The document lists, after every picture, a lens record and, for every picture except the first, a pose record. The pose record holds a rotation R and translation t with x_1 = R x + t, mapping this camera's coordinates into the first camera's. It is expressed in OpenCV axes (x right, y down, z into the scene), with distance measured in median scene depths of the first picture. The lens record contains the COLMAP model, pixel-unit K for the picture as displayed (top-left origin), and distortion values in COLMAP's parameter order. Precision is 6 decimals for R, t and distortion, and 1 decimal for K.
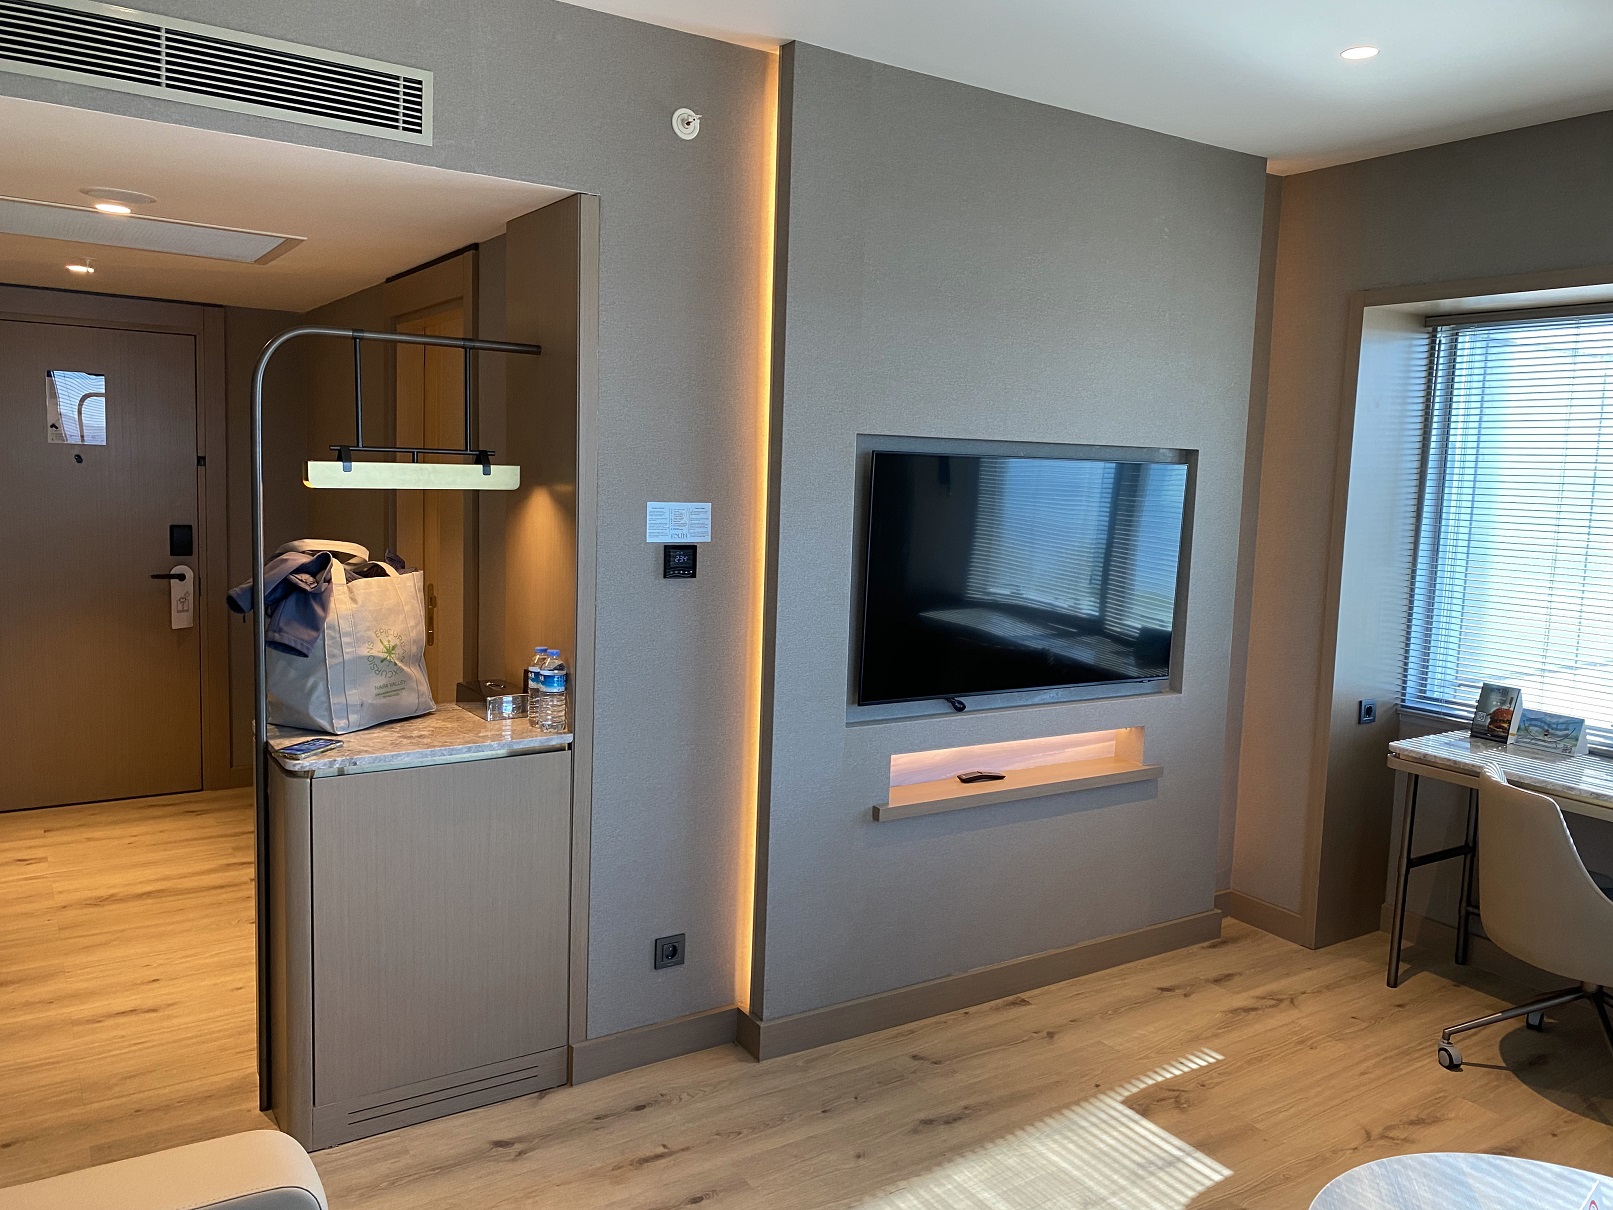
lens RADIAL K [[1227.5, 0, 814.0], [0, 1227.5, 603.8], [0, 0, 1]] dist [0.000657, 0.000304]
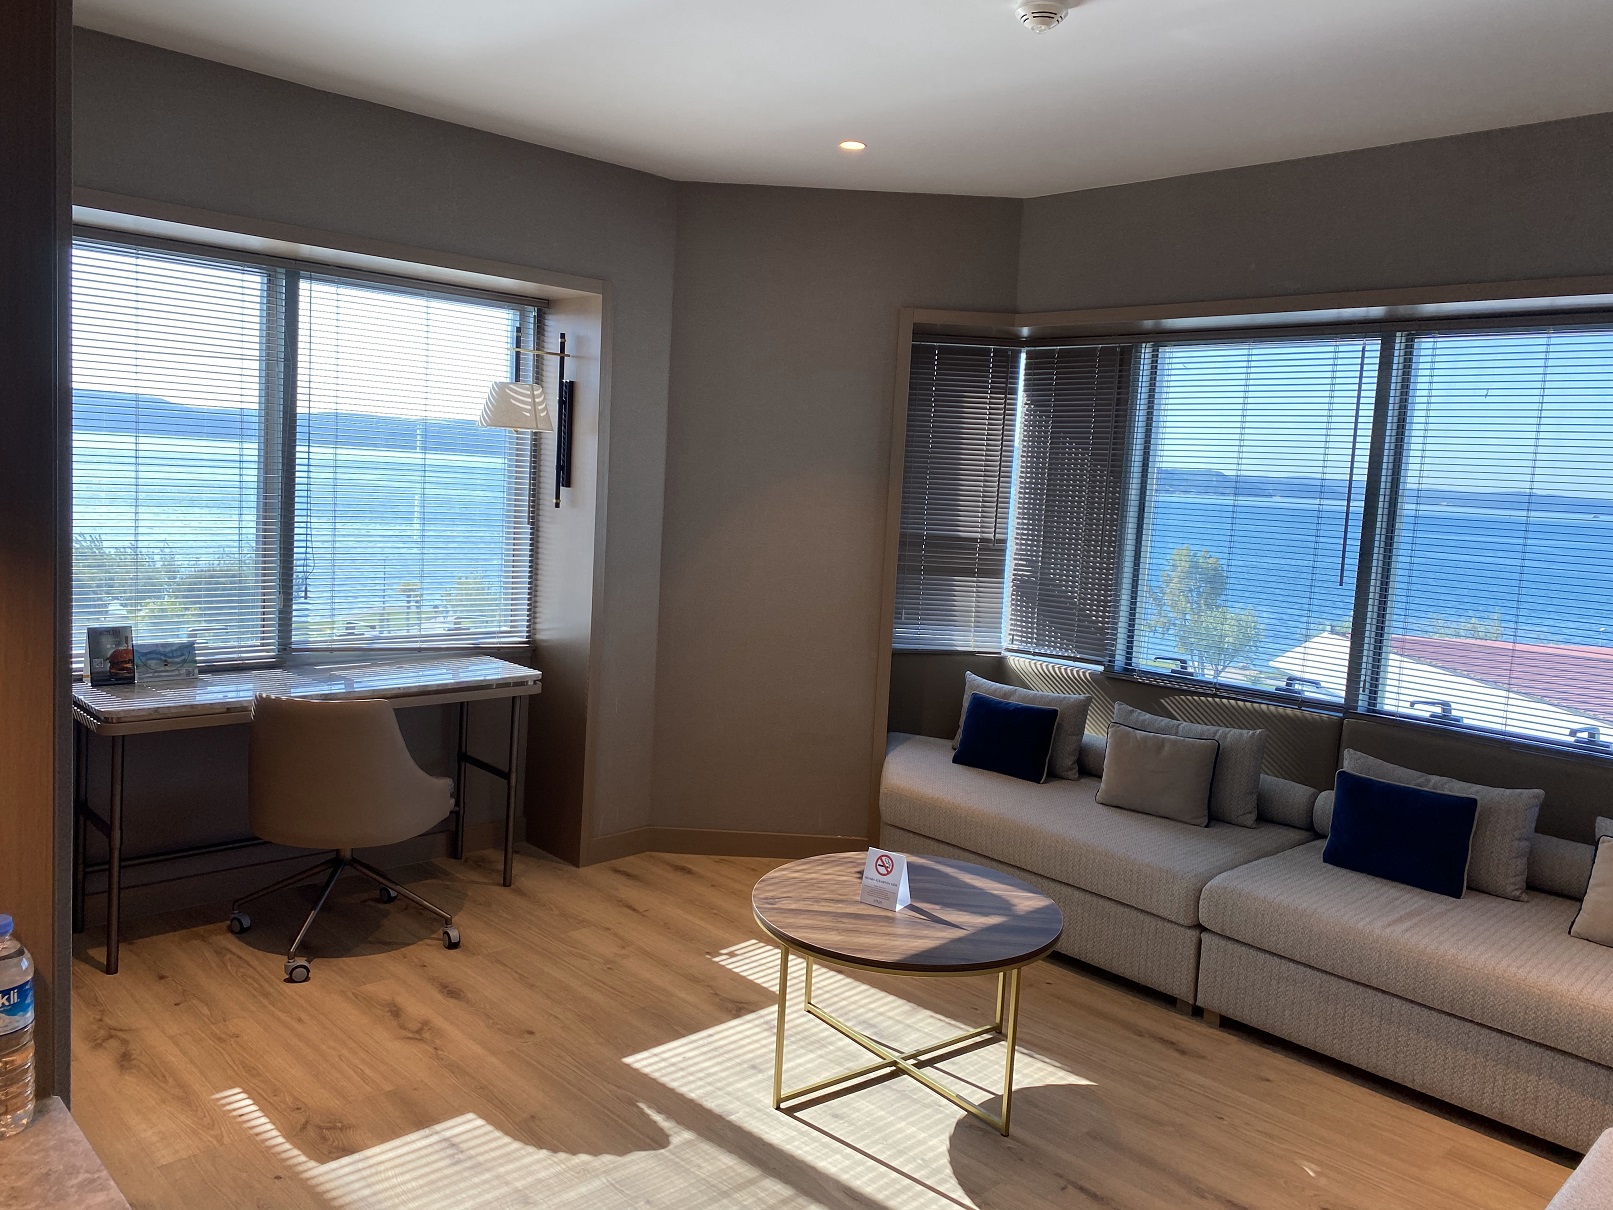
lens RADIAL K [[1227.5, 0, 813.1], [0, 1227.5, 601.7], [0, 0, 1]] dist [0.000657, 0.000304]
pose [[-0.199224, -0.146627, 0.968922, -0.531897], [0.050797, 0.985868, 0.159636, -0.087125], [-0.978637, 0.081022, -0.188960, 0.726616]]
